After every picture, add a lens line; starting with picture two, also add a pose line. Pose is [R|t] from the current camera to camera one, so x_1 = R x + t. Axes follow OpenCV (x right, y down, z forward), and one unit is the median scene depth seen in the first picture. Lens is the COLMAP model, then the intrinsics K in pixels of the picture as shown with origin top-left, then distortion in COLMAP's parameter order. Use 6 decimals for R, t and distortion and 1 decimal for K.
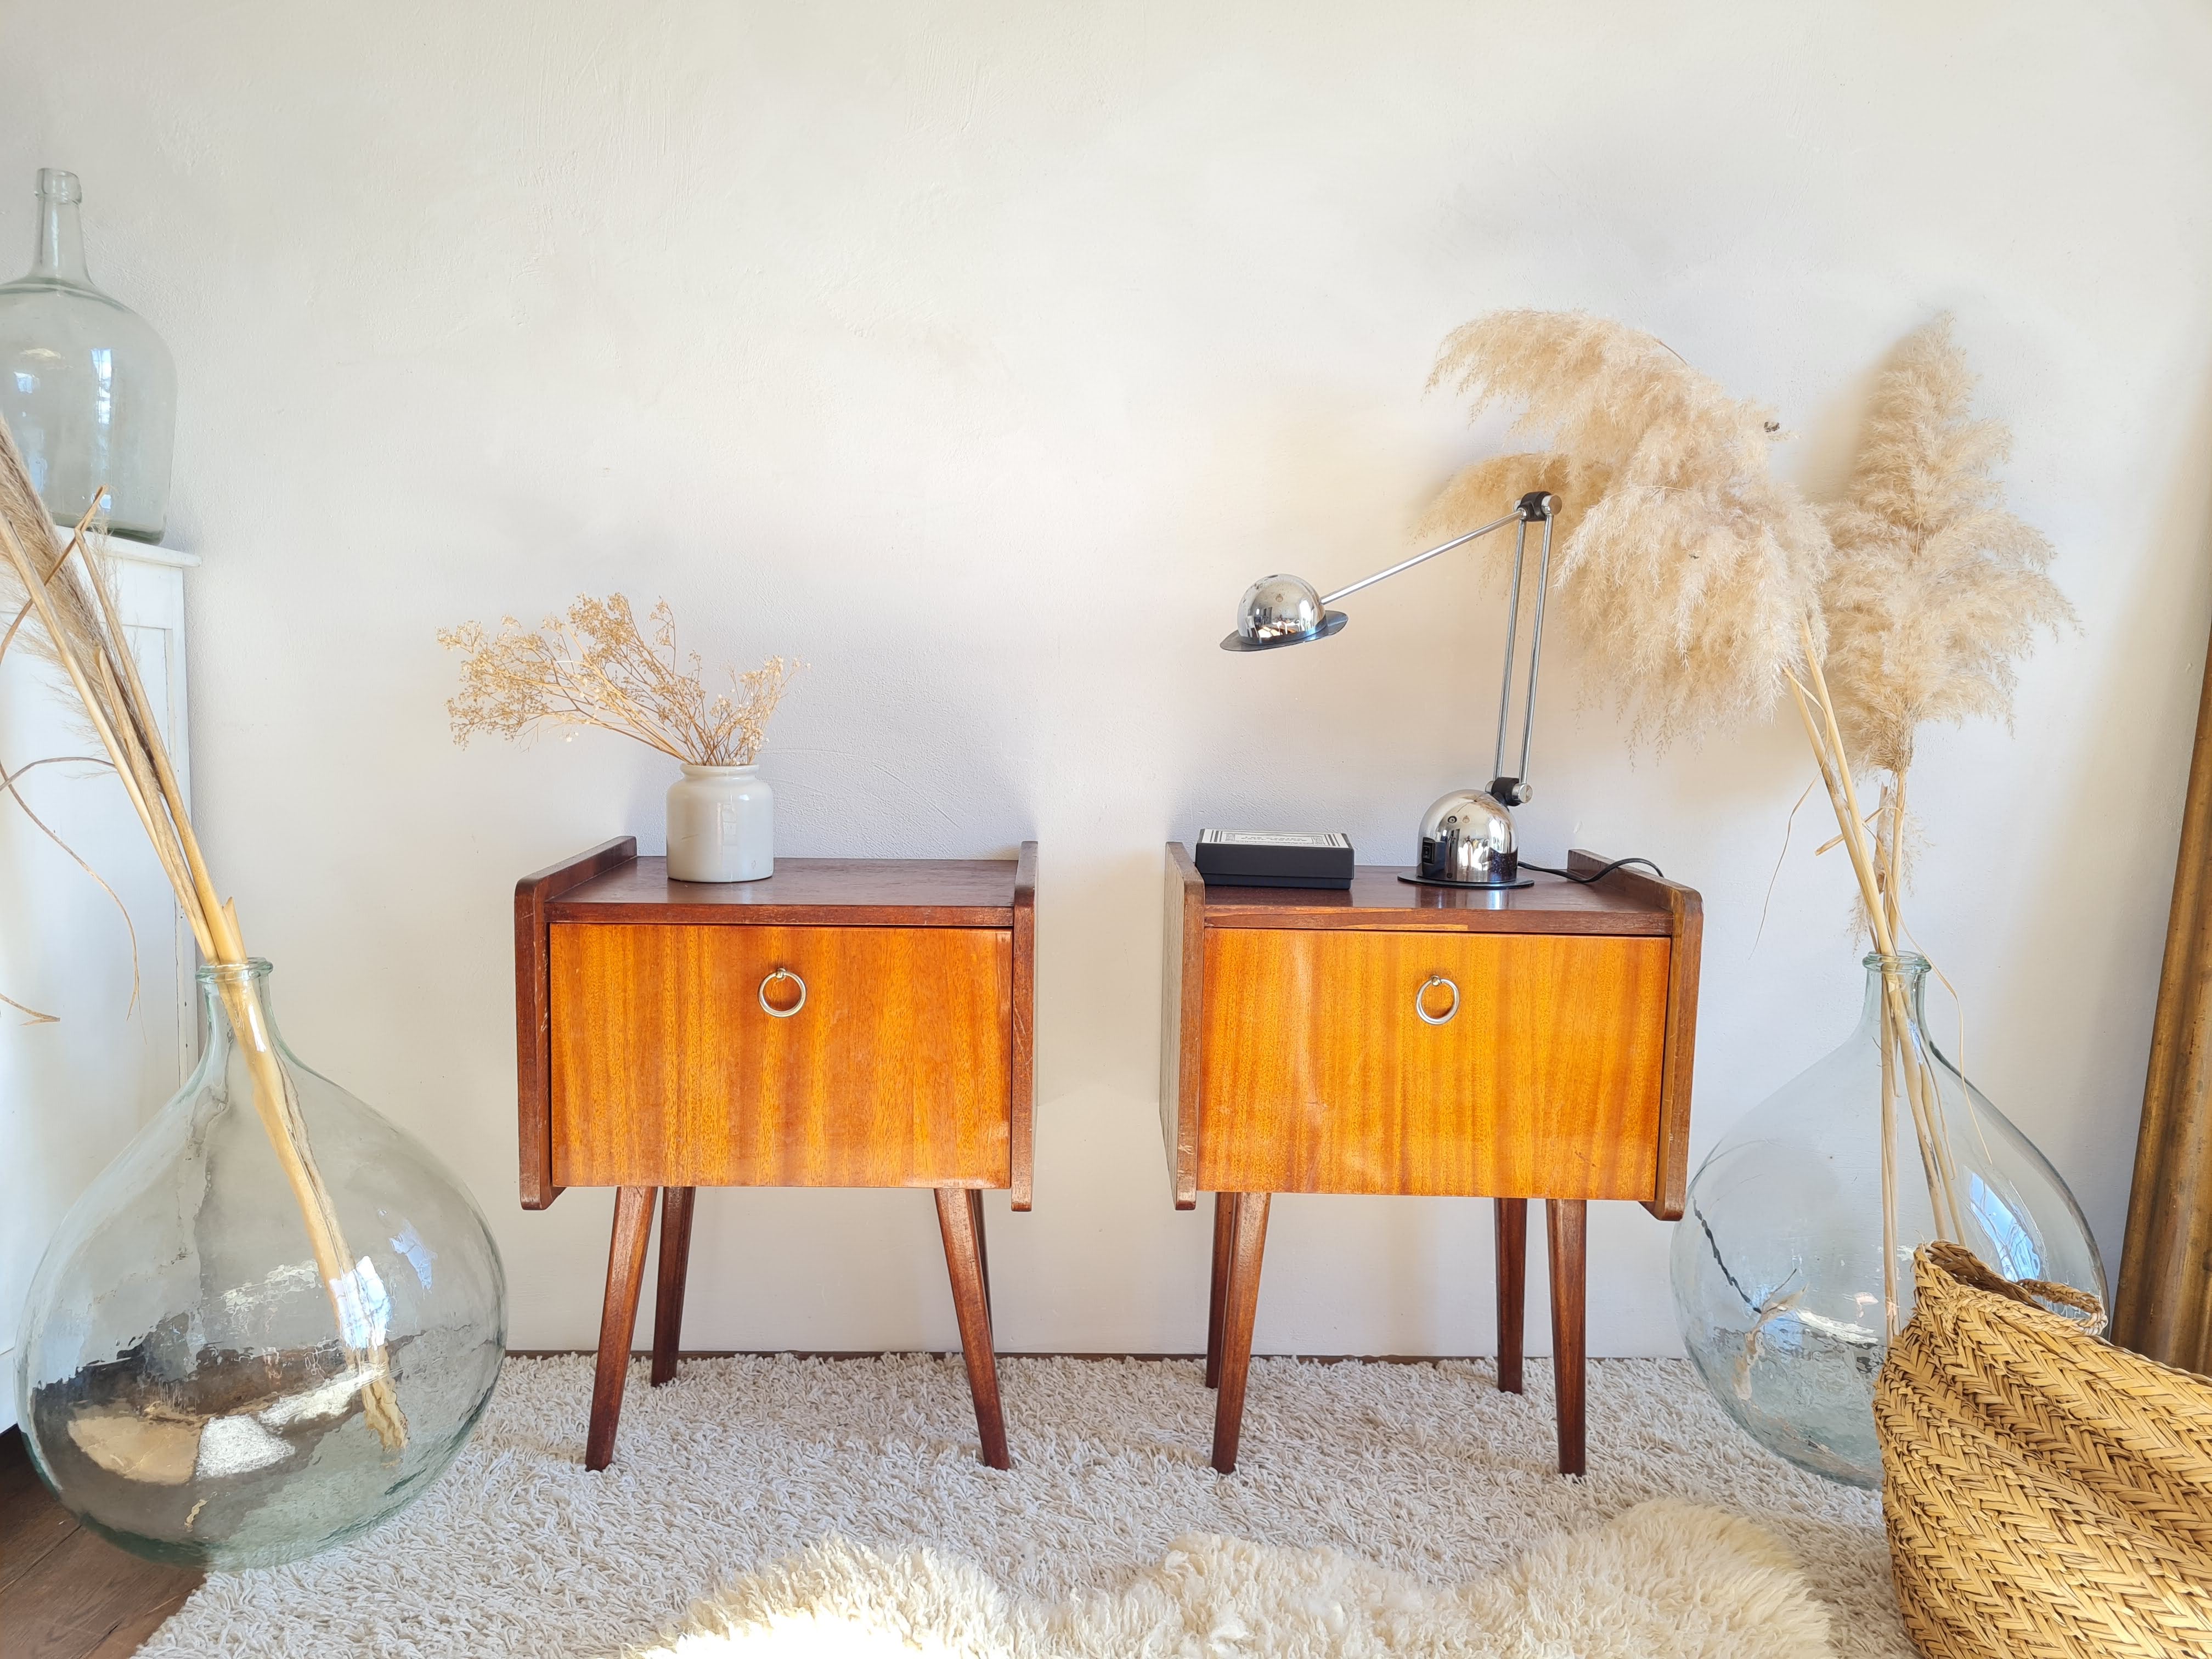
lens RADIAL K [[1675.0, 0, 1093.1], [0, 1675.0, 854.5], [0, 0, 1]] dist [0.066519, -0.051683]
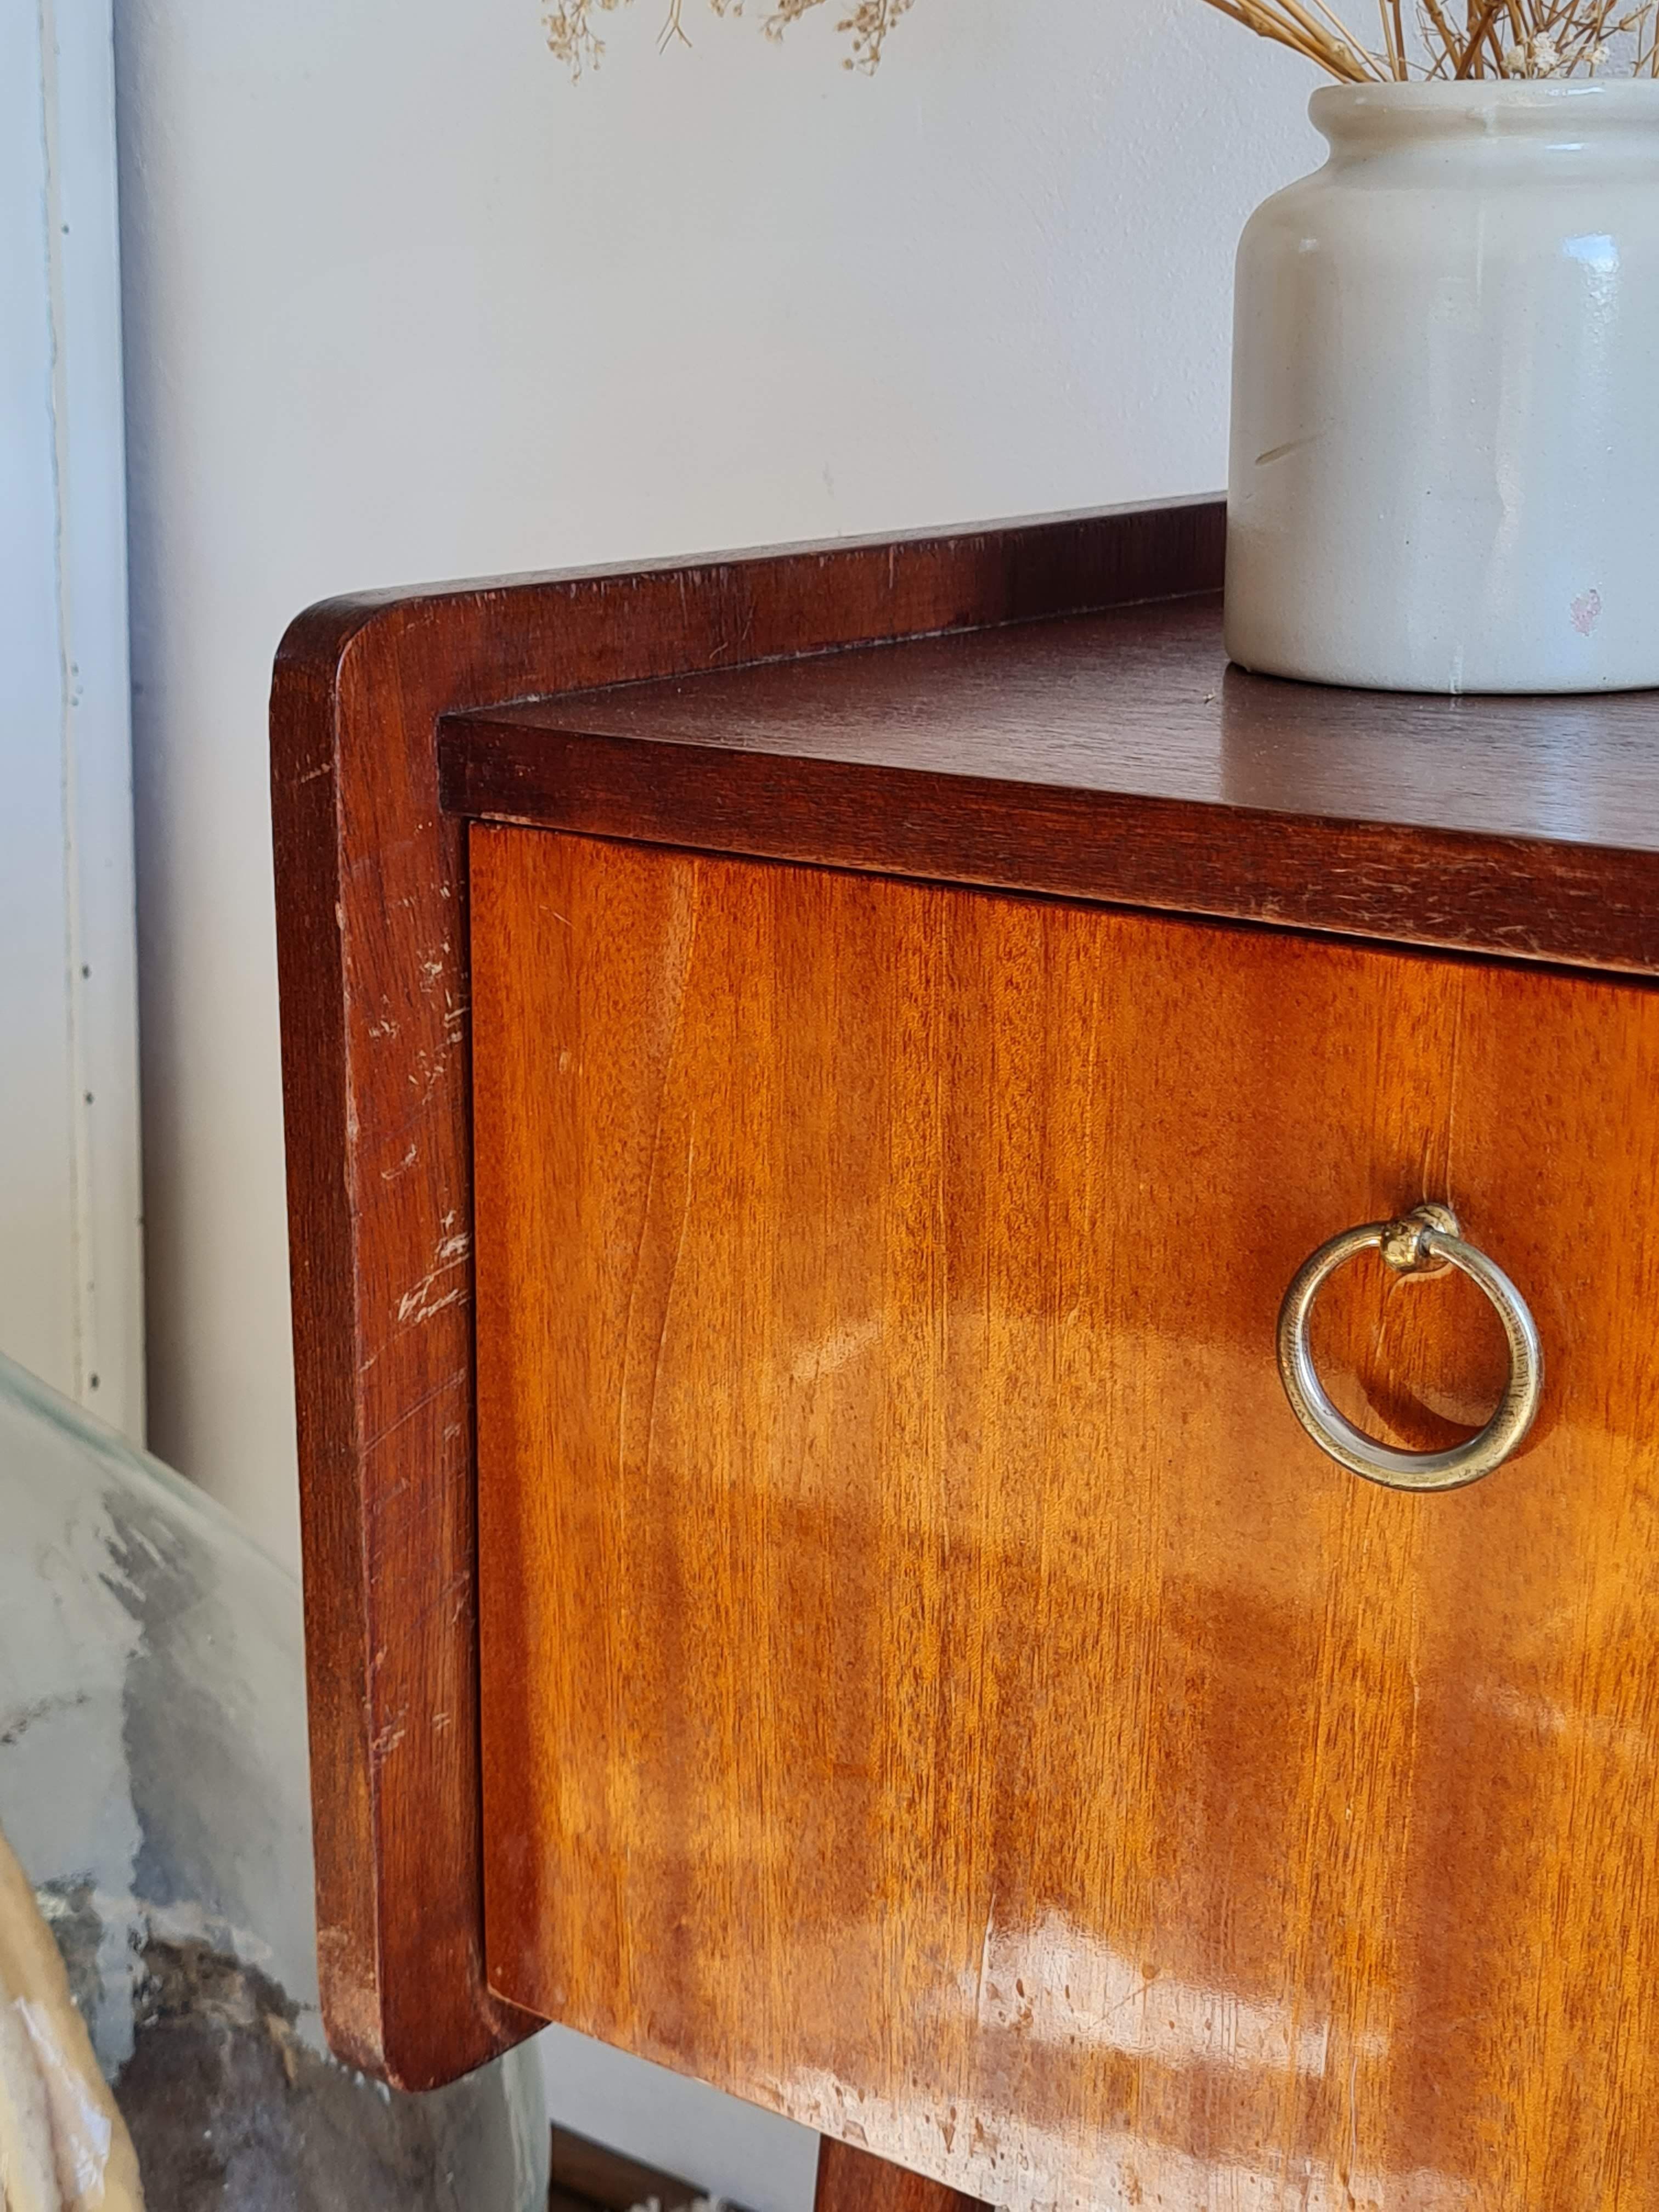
lens RADIAL K [[3335.6, 0, 844.2], [0, 3335.6, 1105.6], [0, 0, 1]] dist [0.037526, 0.000000]
pose [[0.778032, 0.140067, -0.612411, -0.025825], [-0.064416, 0.987477, 0.144013, 0.012425], [0.624913, -0.072598, 0.777312, 0.675247]]
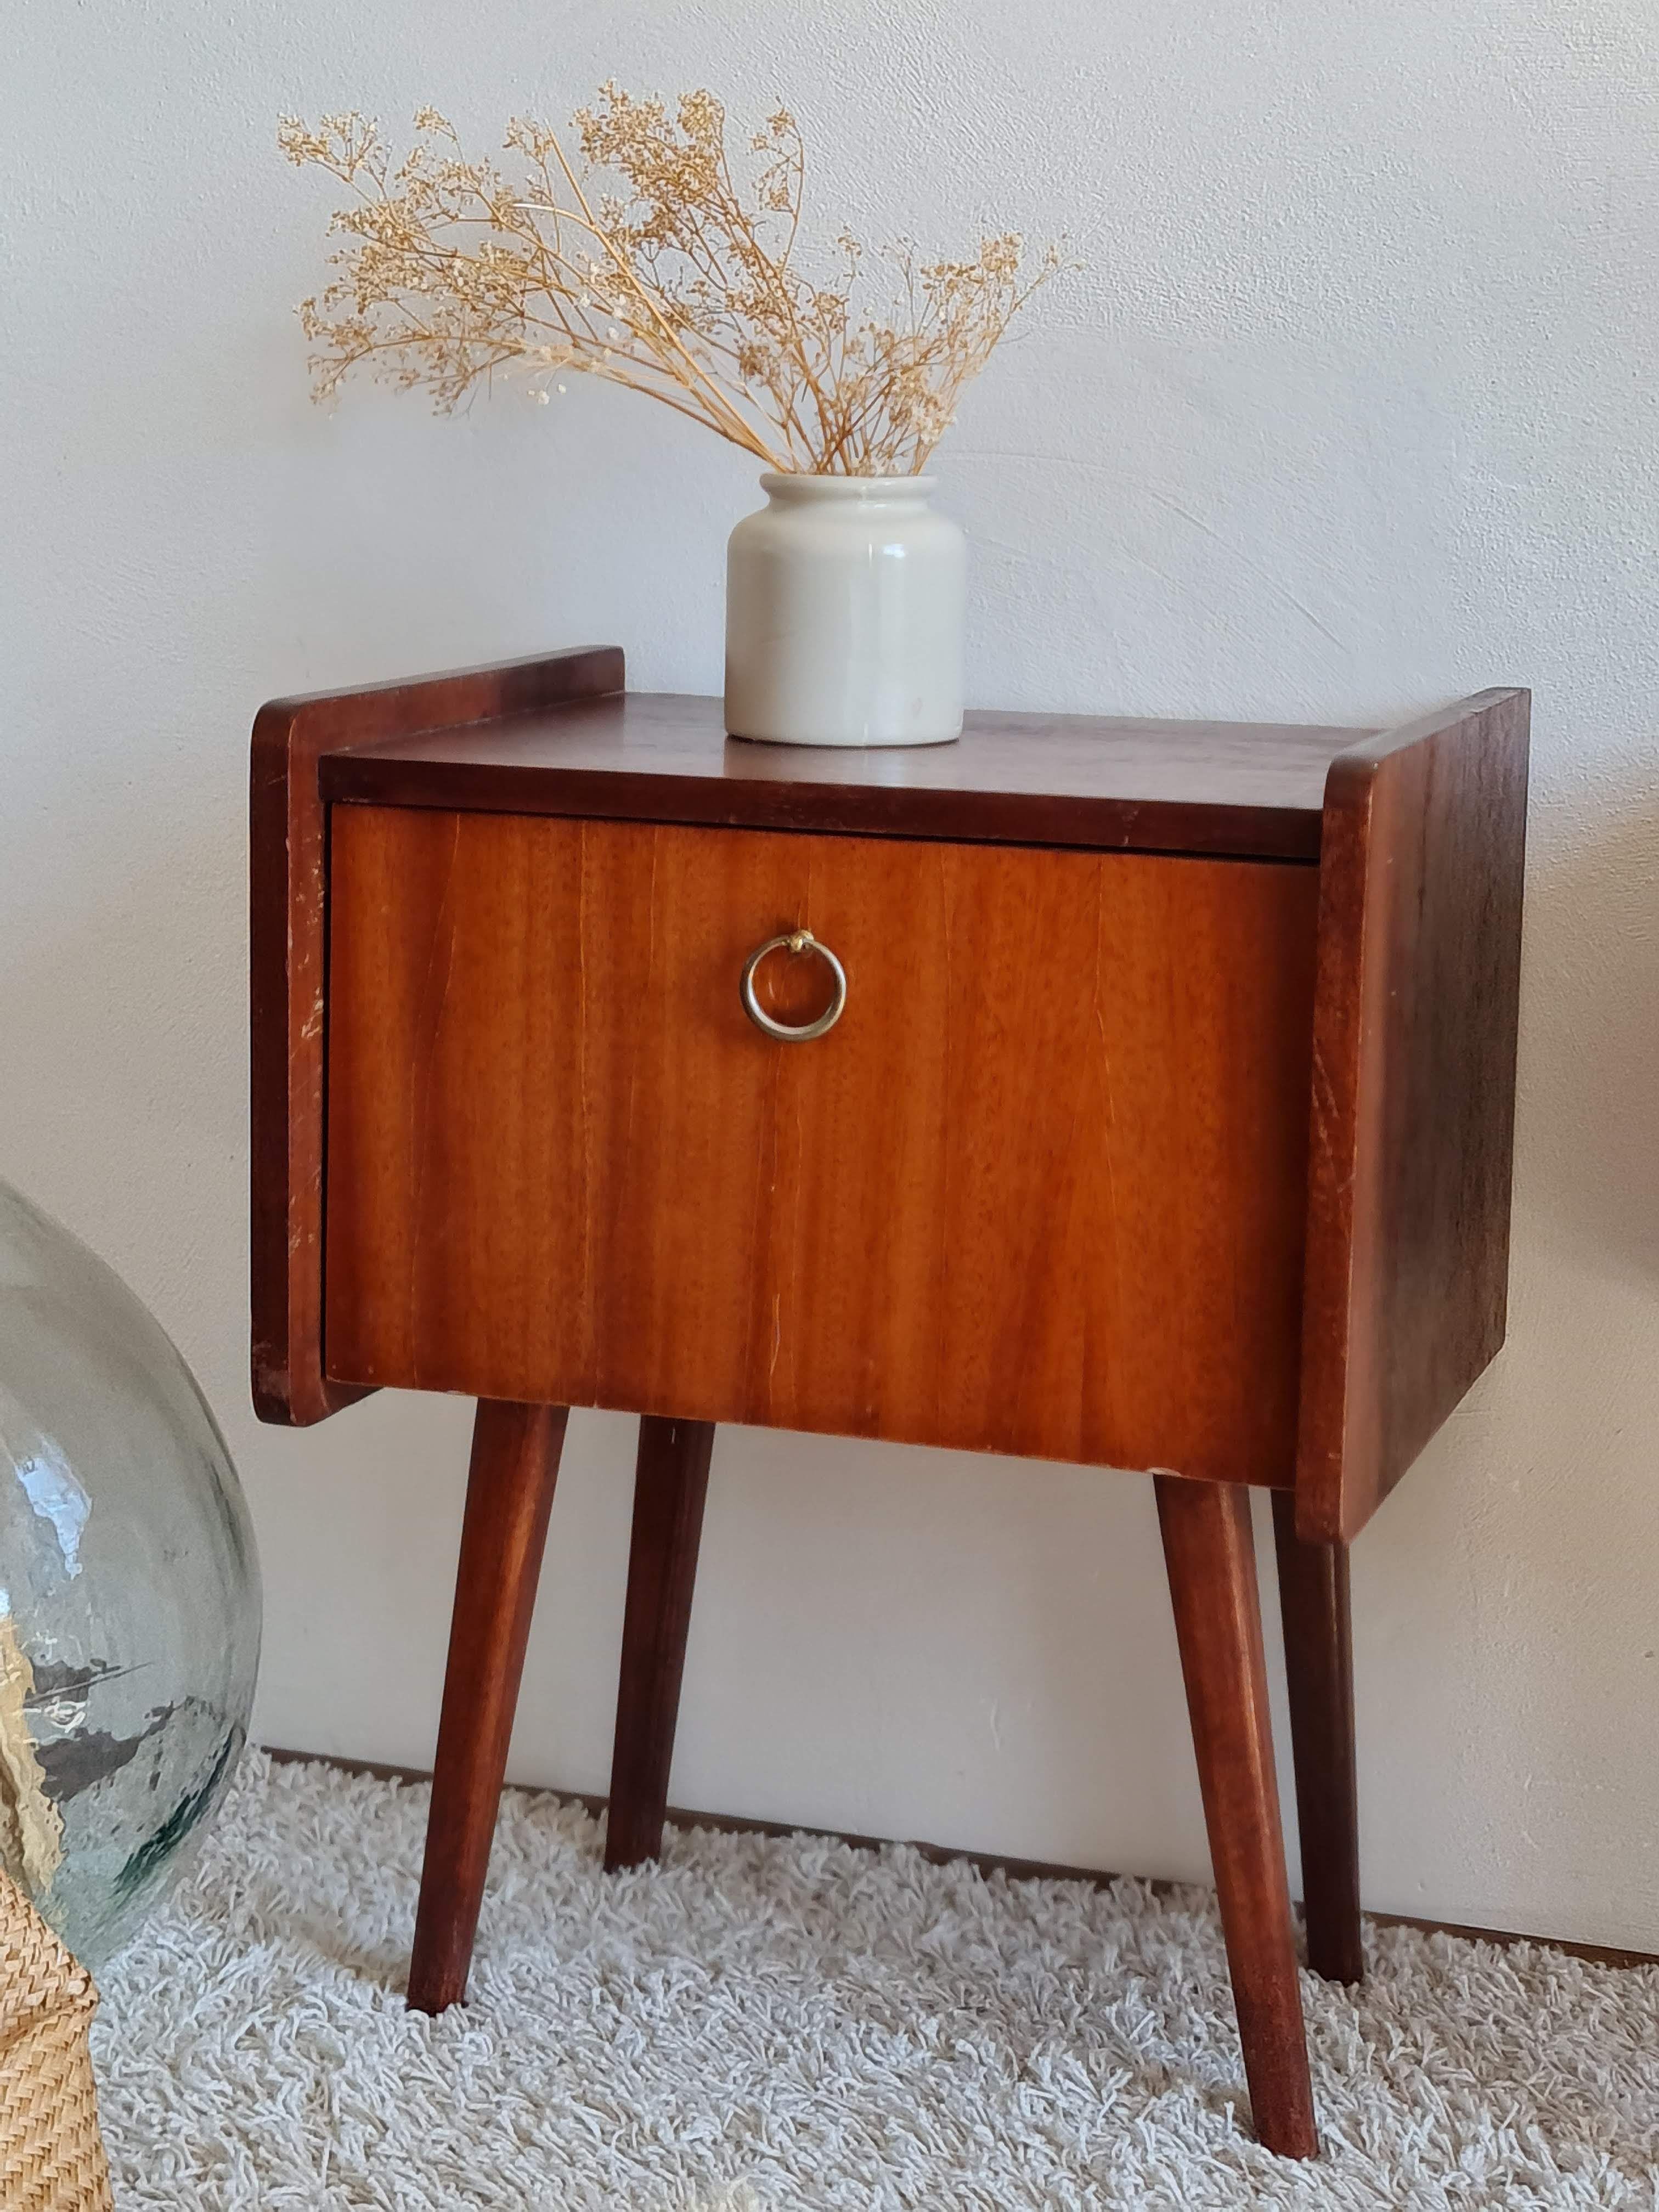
lens RADIAL K [[3994.7, 0, 832.4], [0, 3994.7, 1077.4], [0, 0, 1]] dist [0.059393, 0.000000]
pose [[0.938466, 0.065794, -0.339046, 0.168059], [-0.047719, 0.996973, 0.061385, 0.040238], [0.342059, -0.041429, 0.938765, 0.029494]]
